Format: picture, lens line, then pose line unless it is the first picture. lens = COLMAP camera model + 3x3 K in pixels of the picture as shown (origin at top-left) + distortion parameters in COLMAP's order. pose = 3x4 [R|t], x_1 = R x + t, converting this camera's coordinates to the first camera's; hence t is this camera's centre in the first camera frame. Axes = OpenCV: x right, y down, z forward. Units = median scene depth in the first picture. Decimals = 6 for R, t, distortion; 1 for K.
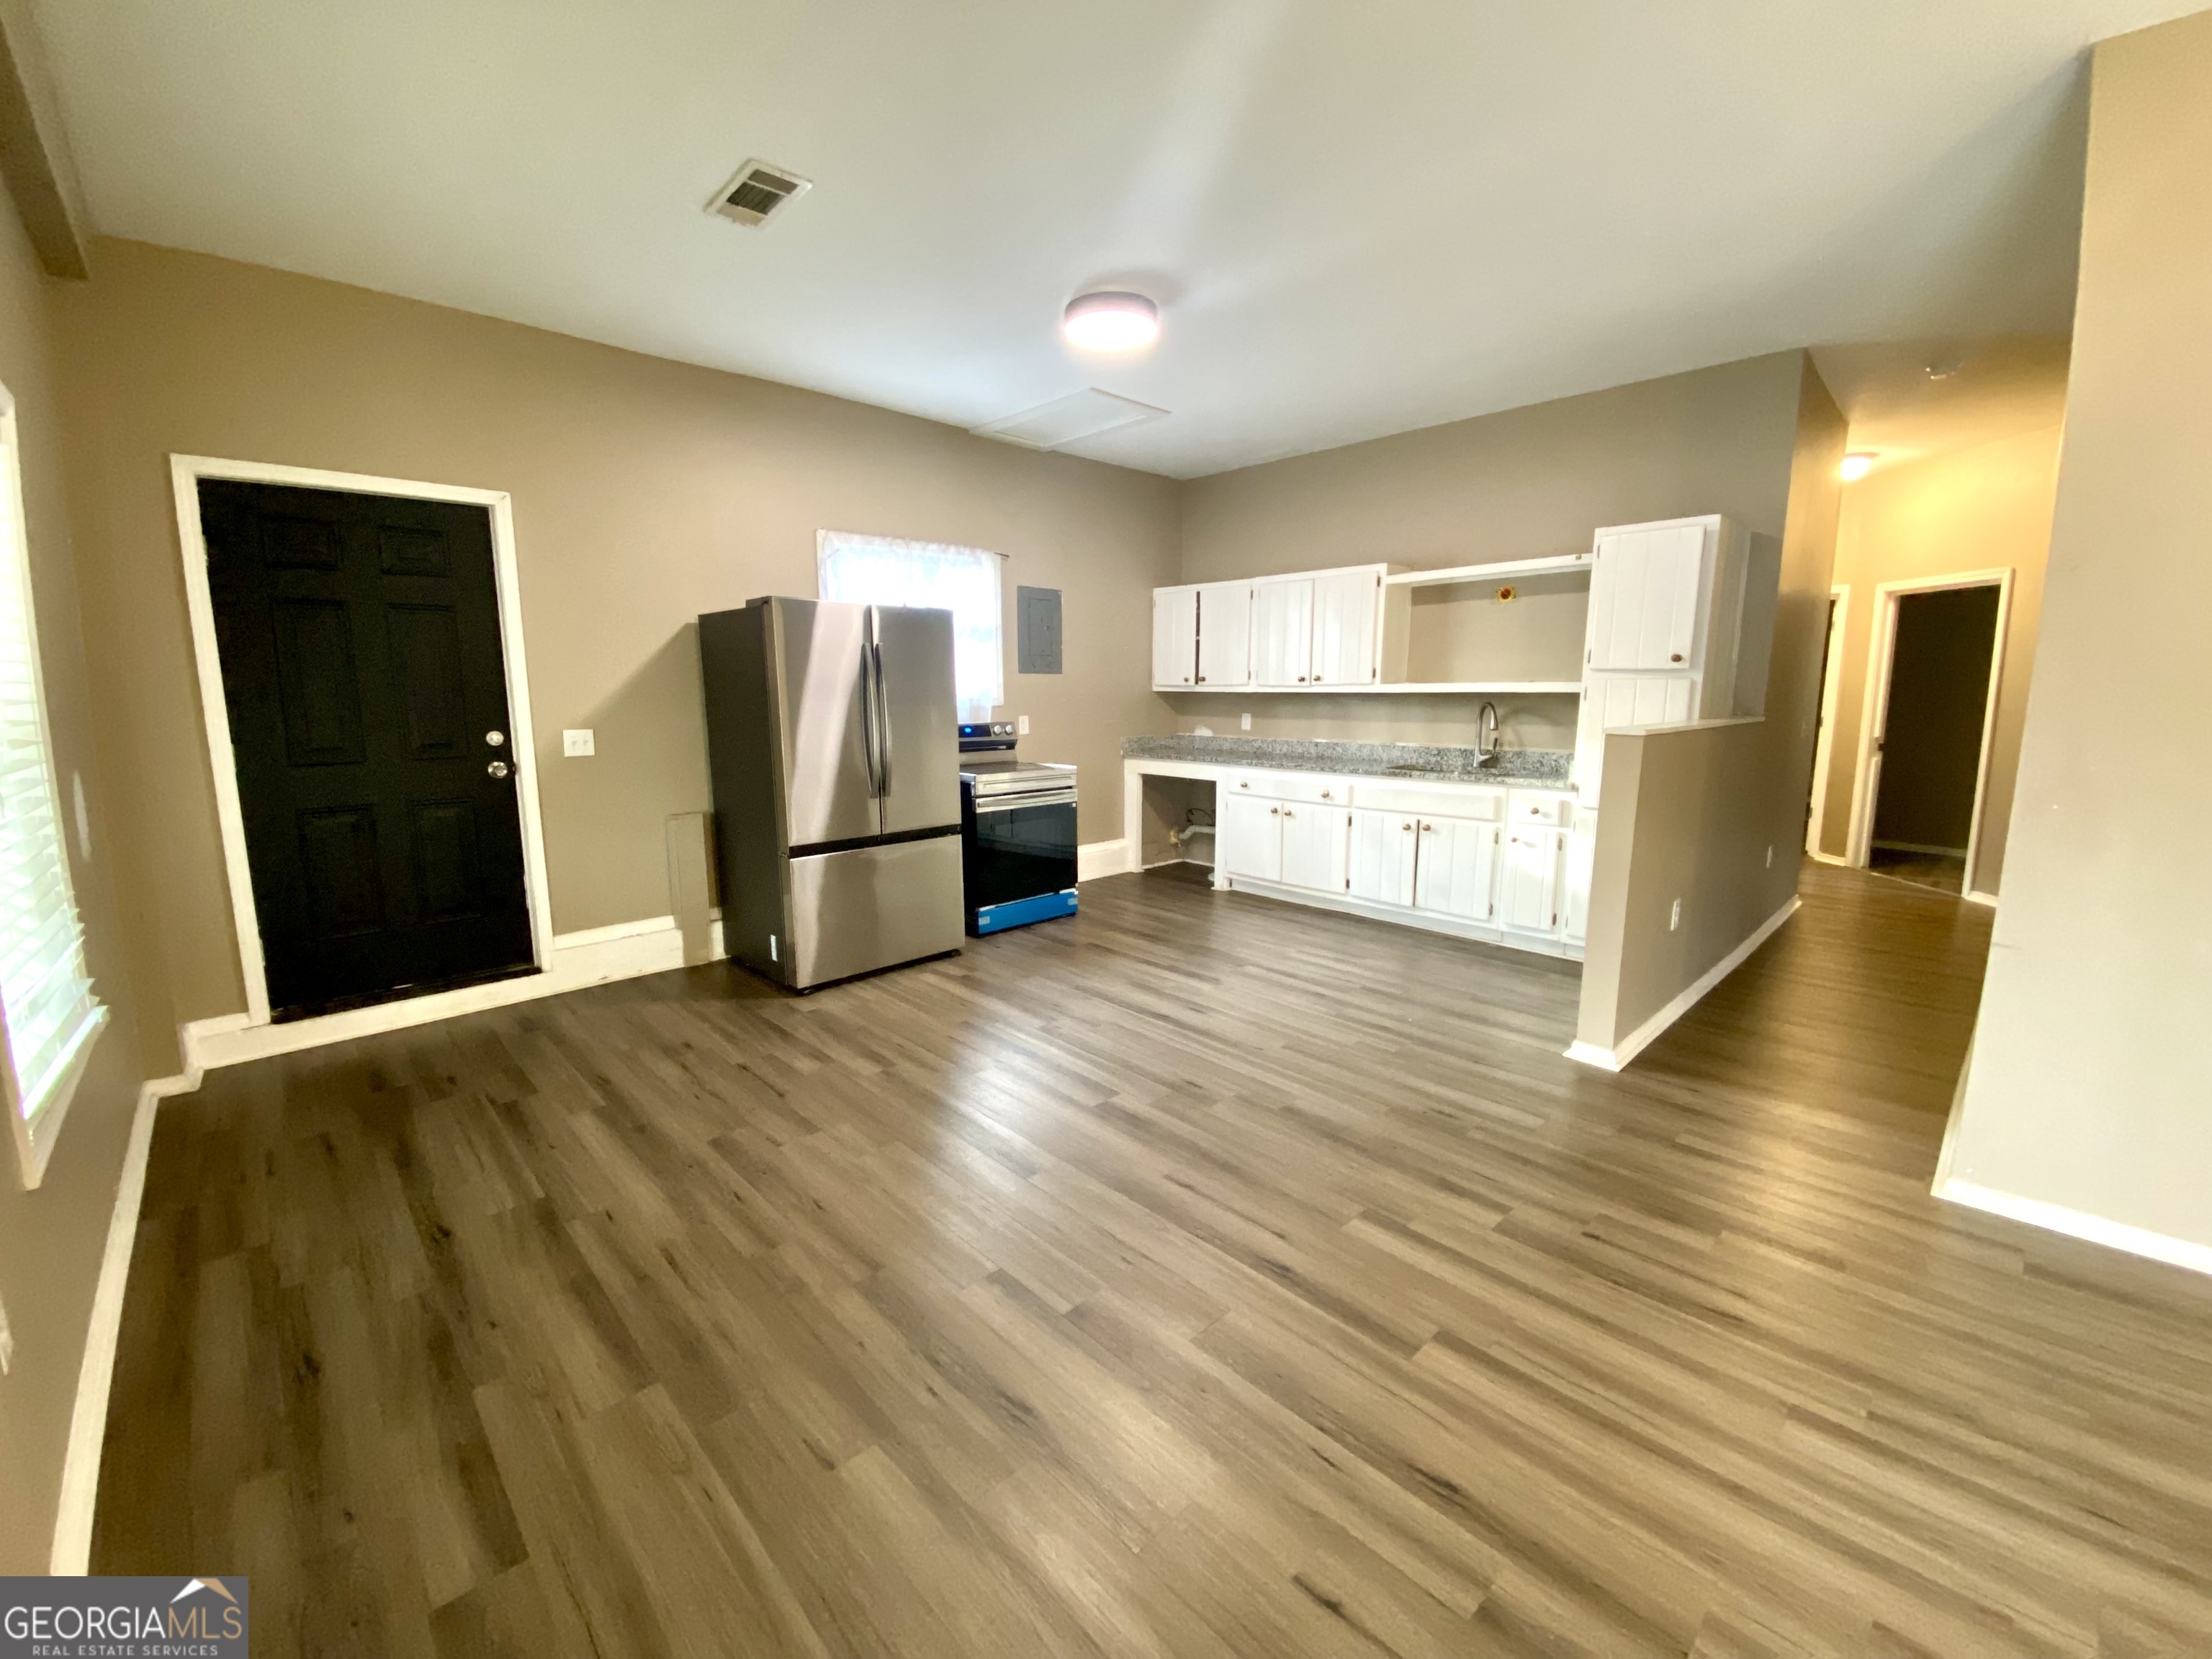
lens RADIAL K [[896.2, 0, 1104.3], [0, 896.2, 824.4], [0, 0, 1]] dist [0.018250, -0.018350]
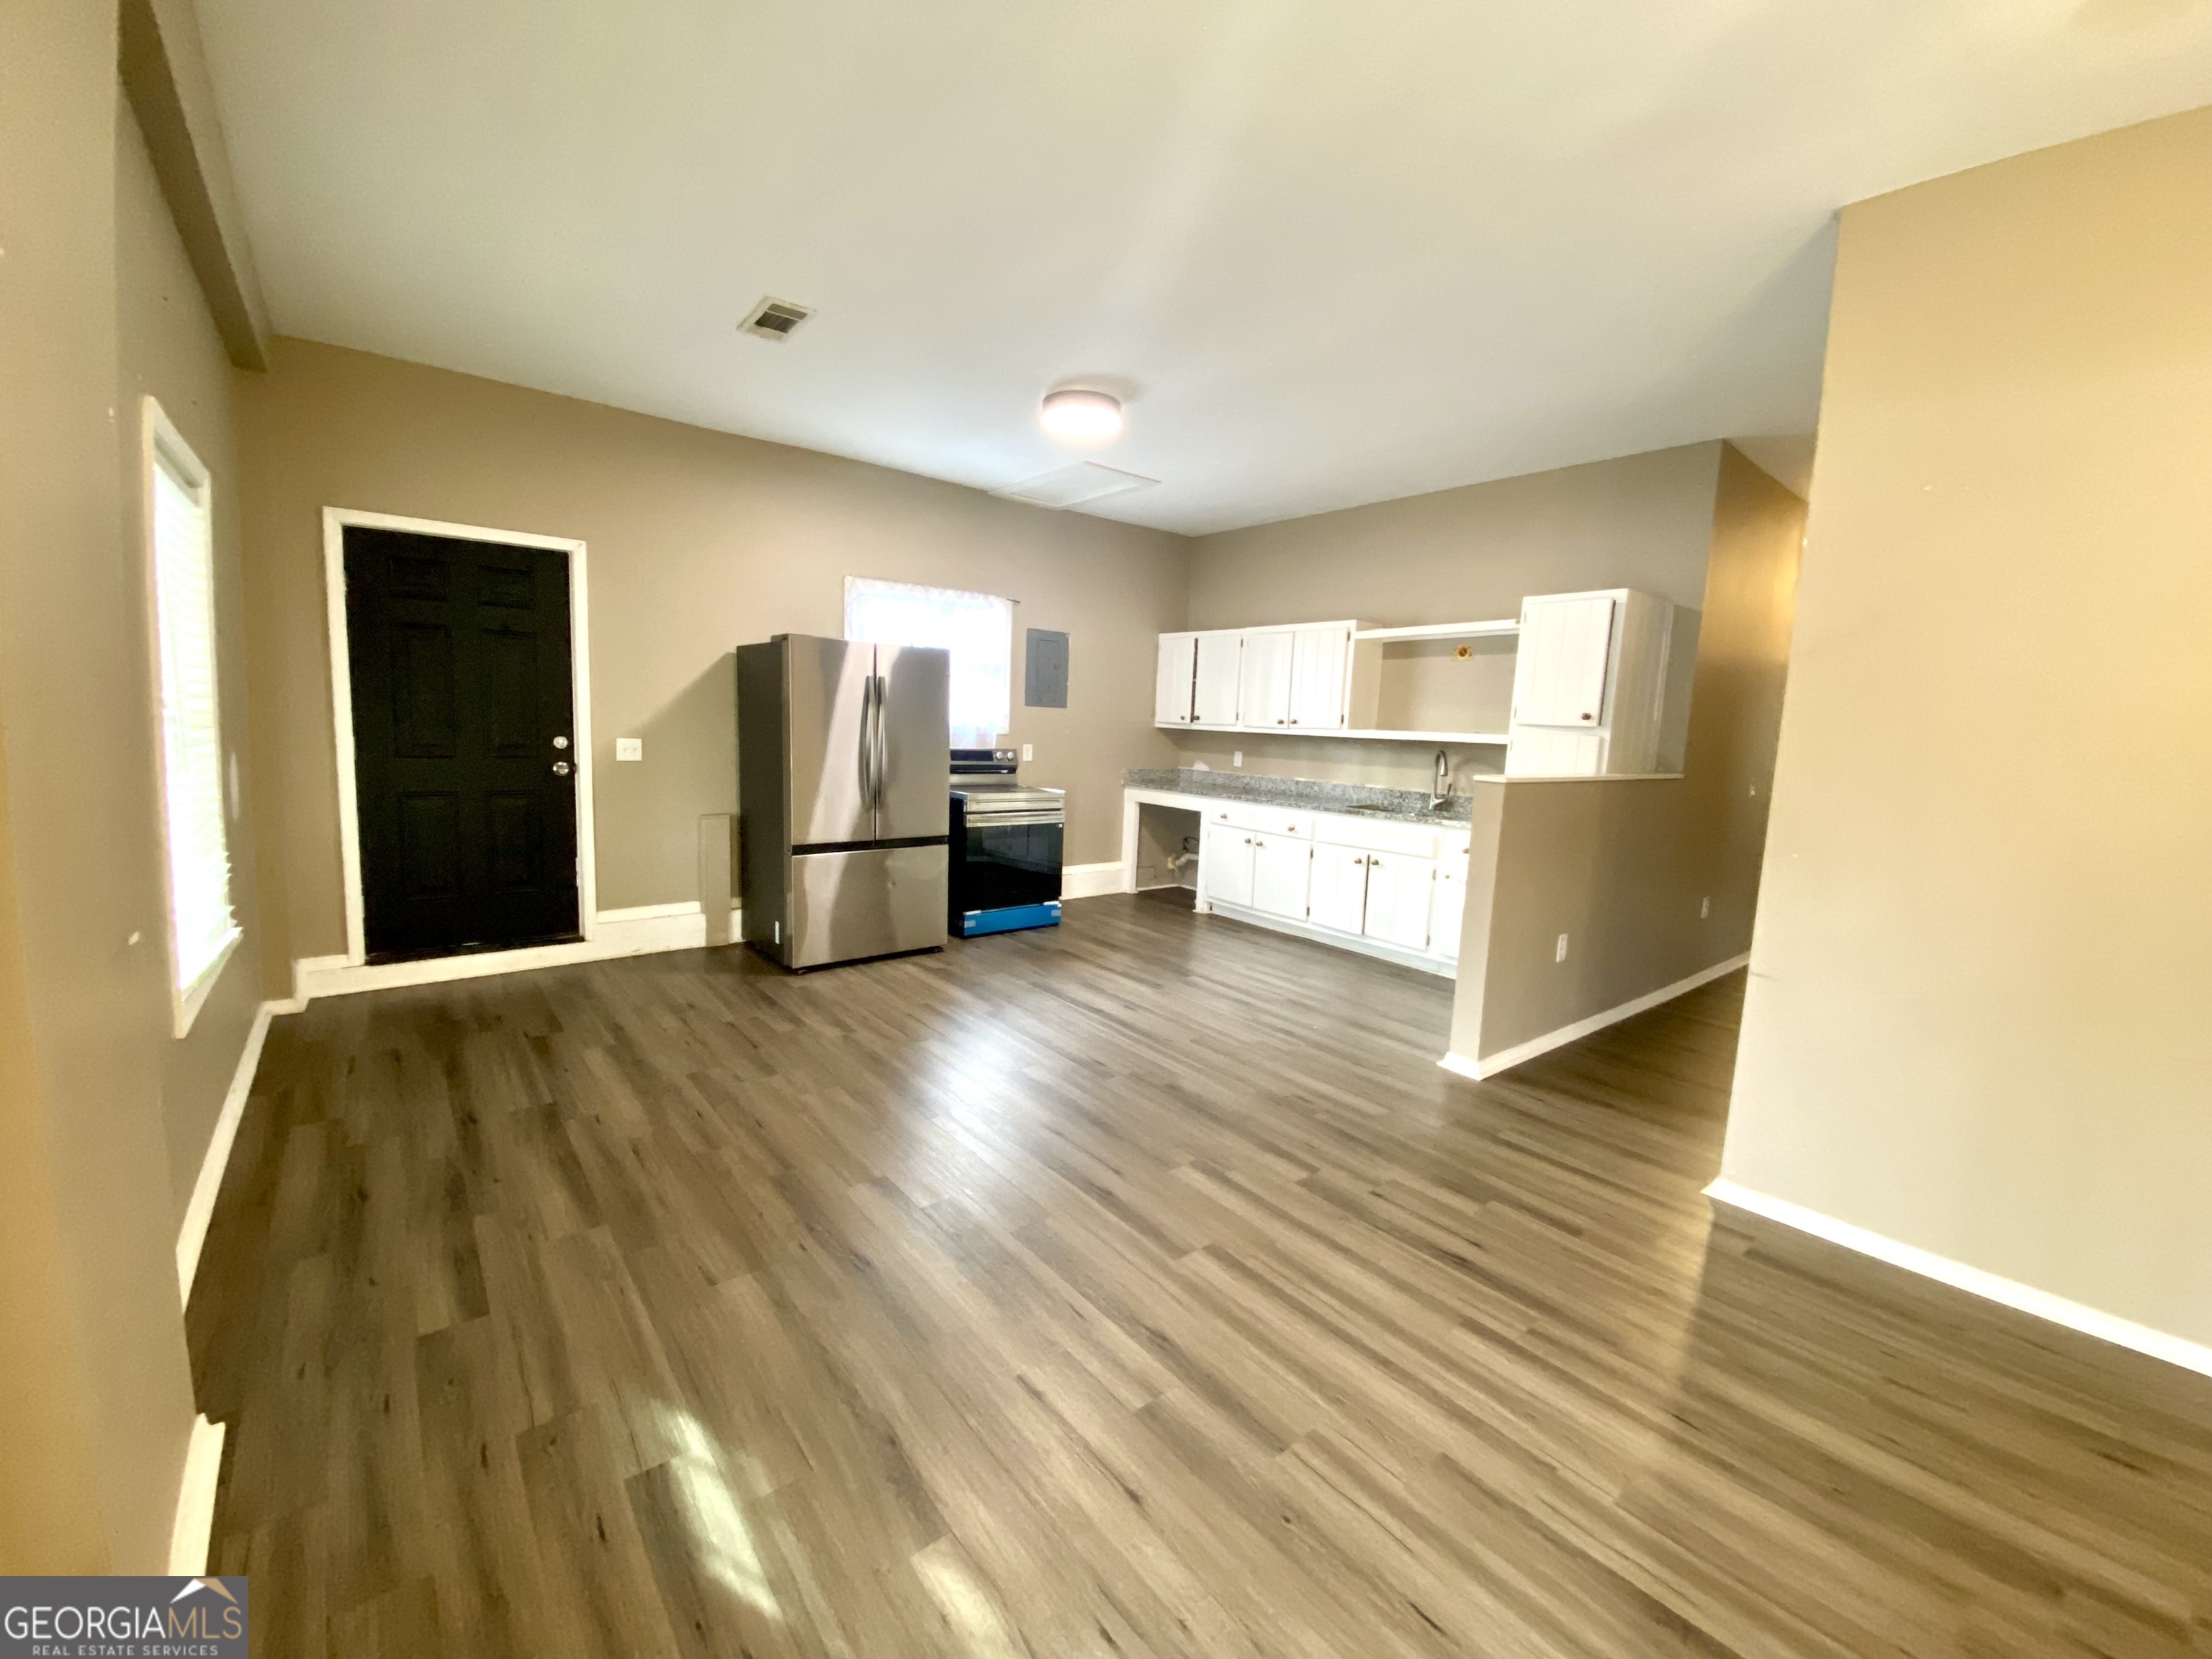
lens RADIAL K [[896.2, 0, 1104.3], [0, 896.2, 824.4], [0, 0, 1]] dist [0.018250, -0.018350]
pose [[0.995544, 0.050737, -0.079488, 0.145903], [-0.053664, 0.997941, -0.035131, 0.017022], [0.077542, 0.039241, 0.996217, -0.135739]]
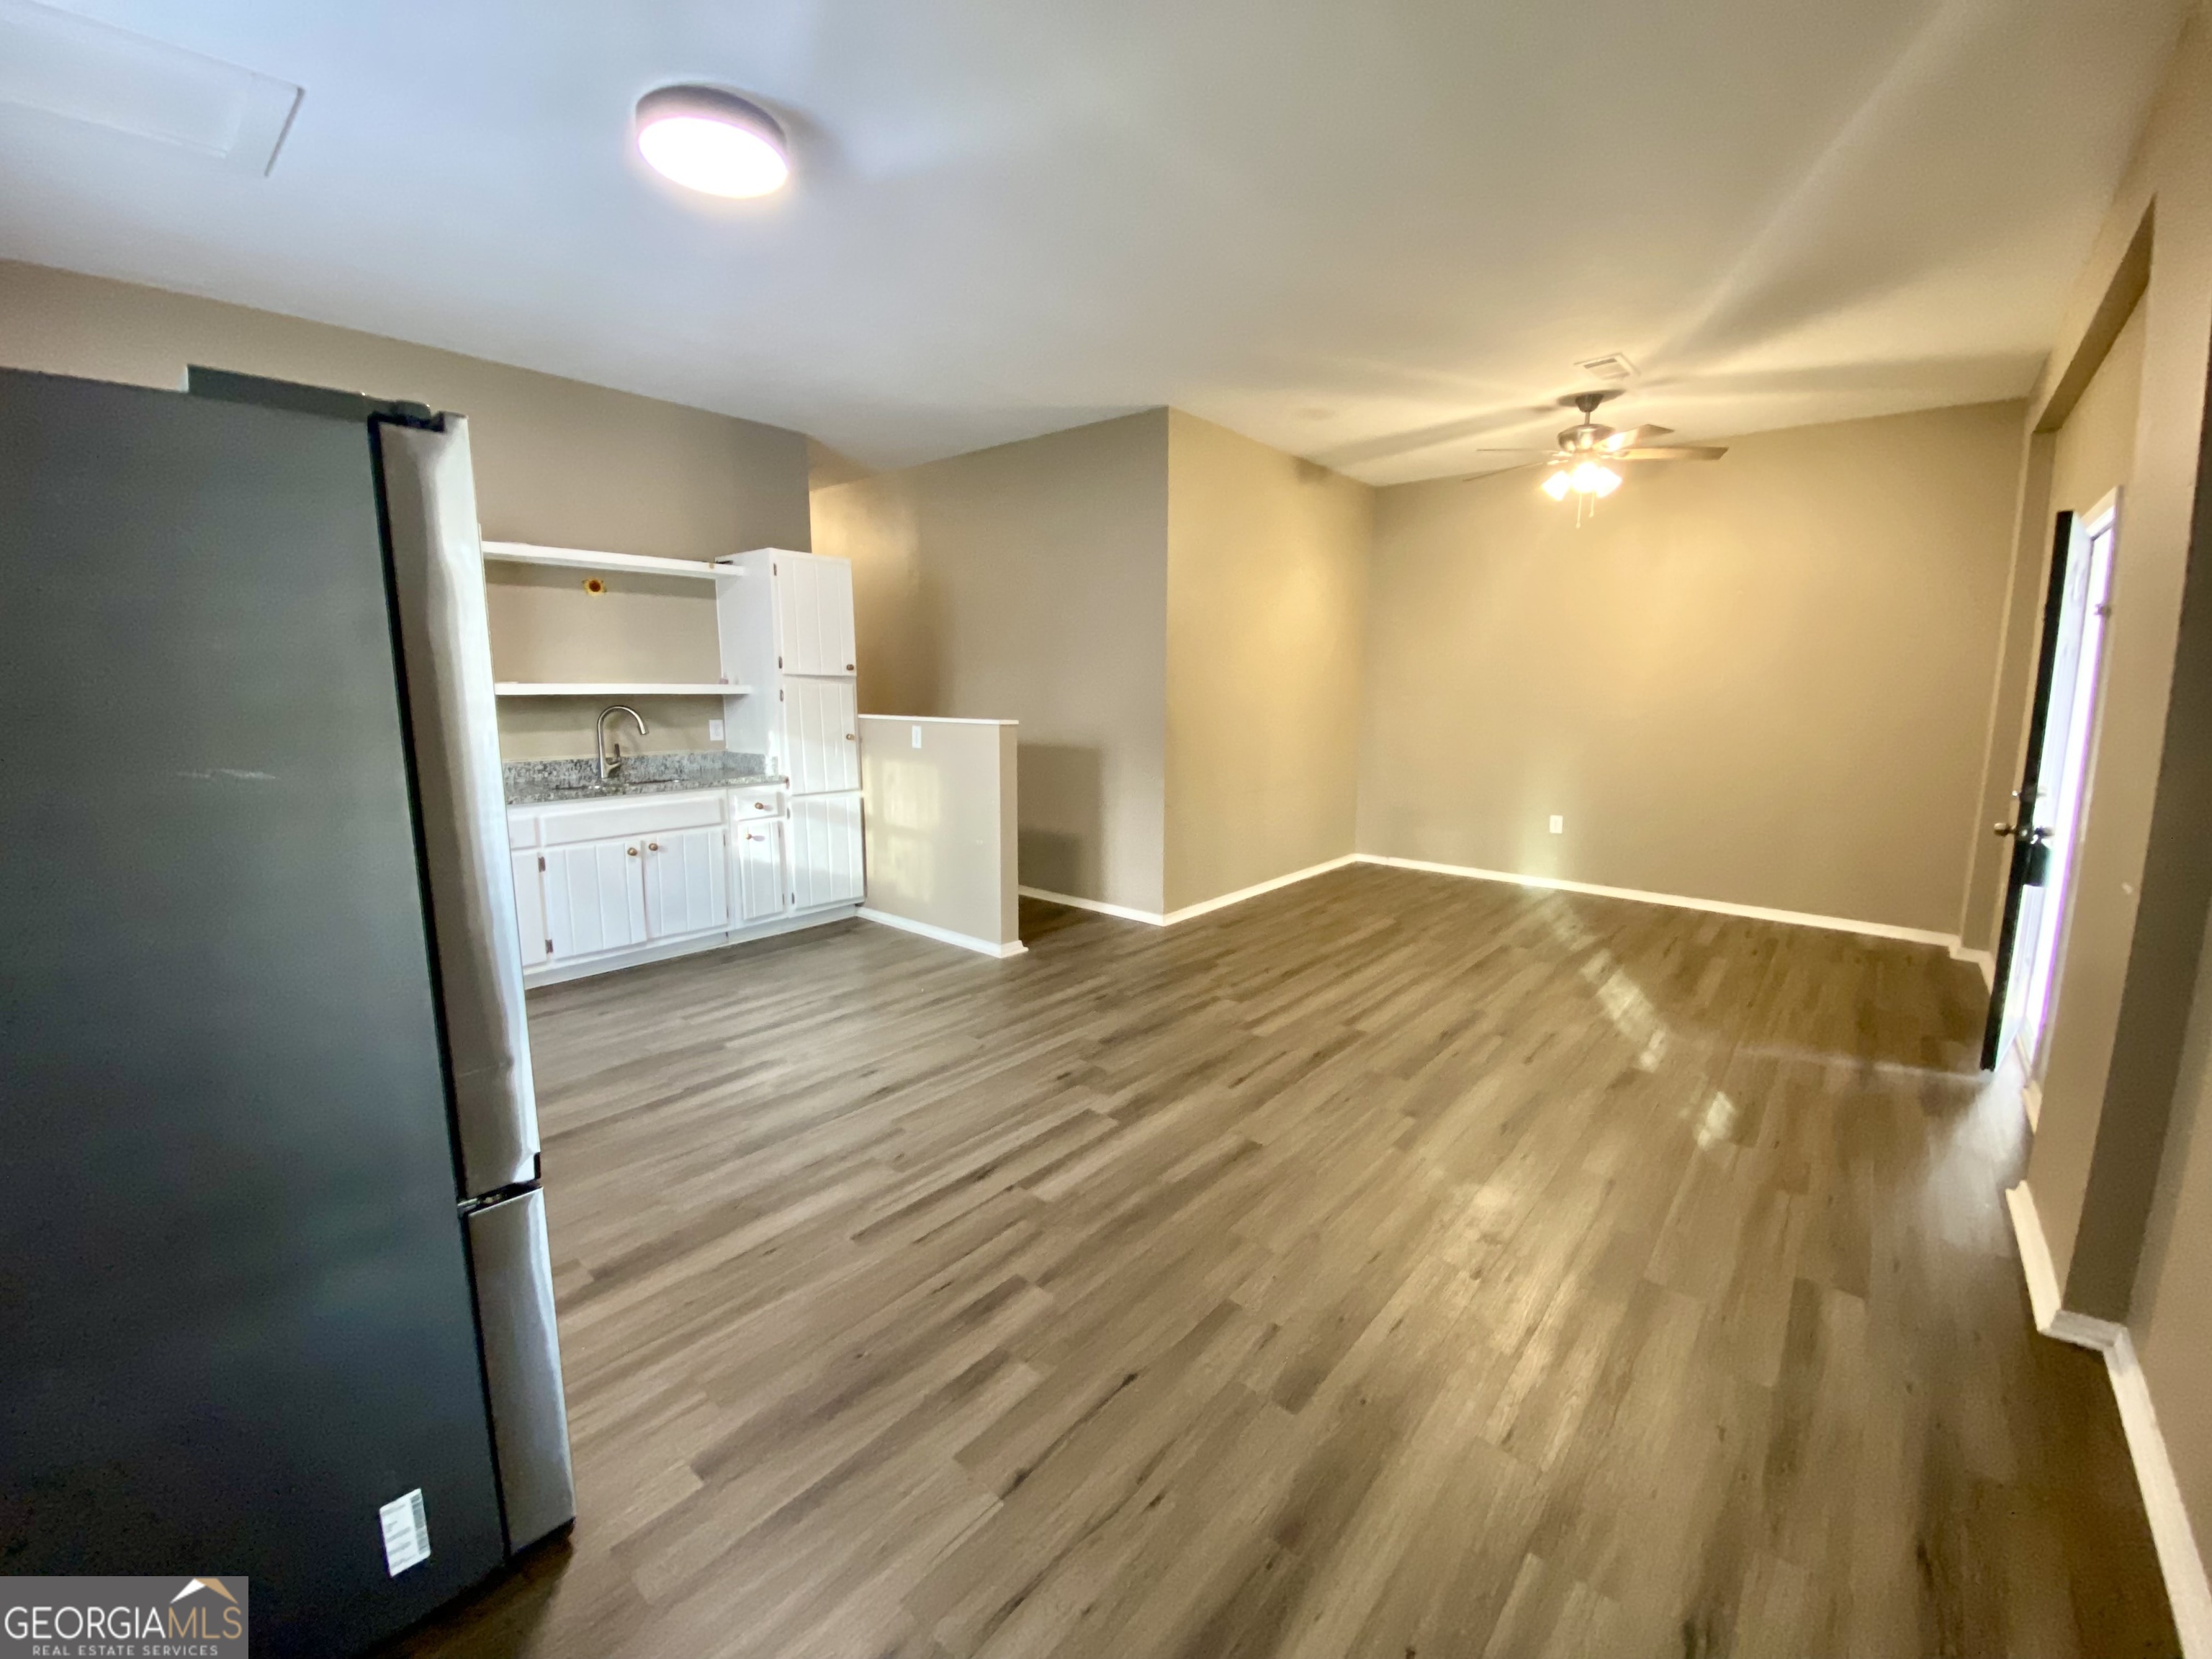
lens RADIAL K [[895.1, 0, 1102.4], [0, 895.1, 815.6], [0, 0, 1]] dist [0.054341, -0.031366]
pose [[-0.102733, -0.146946, 0.983795, -0.708257], [0.146701, 0.975975, 0.161097, -0.133784], [-0.983832, 0.160873, -0.078708, 0.788068]]
